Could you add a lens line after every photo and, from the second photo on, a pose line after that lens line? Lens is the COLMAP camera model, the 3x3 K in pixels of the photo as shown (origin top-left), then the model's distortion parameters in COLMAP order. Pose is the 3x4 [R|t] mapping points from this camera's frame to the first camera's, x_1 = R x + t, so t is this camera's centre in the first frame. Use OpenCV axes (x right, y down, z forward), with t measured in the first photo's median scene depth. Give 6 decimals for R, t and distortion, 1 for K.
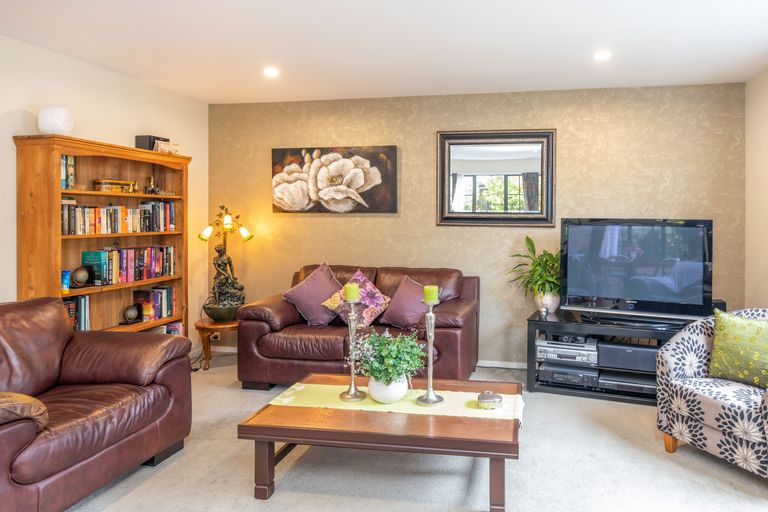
lens RADIAL K [[526.6, 0, 385.0], [0, 526.6, 254.5], [0, 0, 1]] dist [-0.000348, -0.006045]
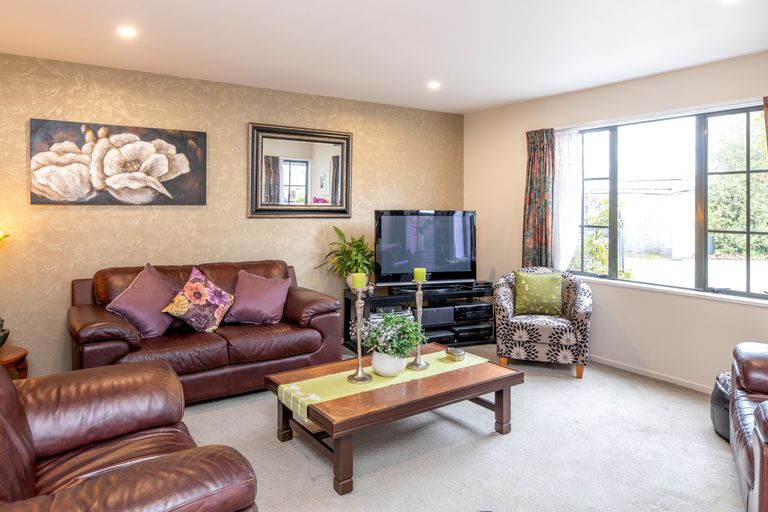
lens RADIAL K [[526.6, 0, 402.8], [0, 526.6, 249.2], [0, 0, 1]] dist [-0.000348, -0.006045]
pose [[0.694627, -0.057066, 0.717103, -0.409841], [0.051890, 0.998227, 0.029173, -0.010184], [-0.717496, 0.016946, 0.696356, 0.106604]]
